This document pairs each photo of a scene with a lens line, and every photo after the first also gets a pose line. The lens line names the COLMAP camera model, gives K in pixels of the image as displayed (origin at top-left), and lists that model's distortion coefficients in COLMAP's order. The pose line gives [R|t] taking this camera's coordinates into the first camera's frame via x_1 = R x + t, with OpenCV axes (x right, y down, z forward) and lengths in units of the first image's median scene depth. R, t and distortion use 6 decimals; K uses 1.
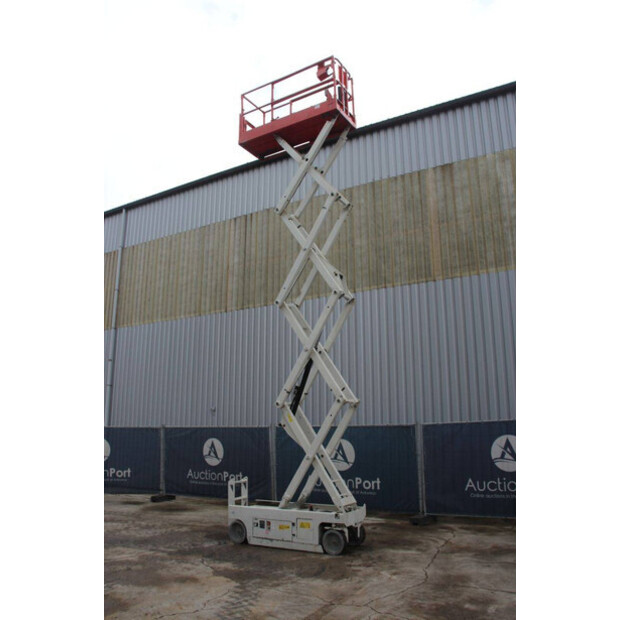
lens RADIAL K [[504.3, 0, 312.8], [0, 504.3, 311.5], [0, 0, 1]] dist [-0.122455, 0.028423]
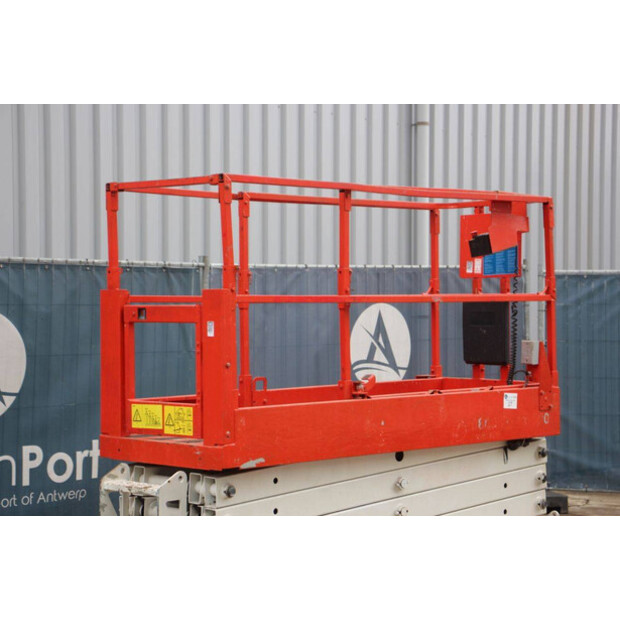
lens RADIAL K [[1482.0, 0, 314.6], [0, 1482.0, 290.5], [0, 0, 1]] dist [0.401593, 0.000000]
pose [[0.239053, 0.016377, 0.970869, -0.758653], [-0.229160, 0.972566, 0.040020, 0.199884], [-0.943578, -0.232051, 0.236247, 0.745638]]
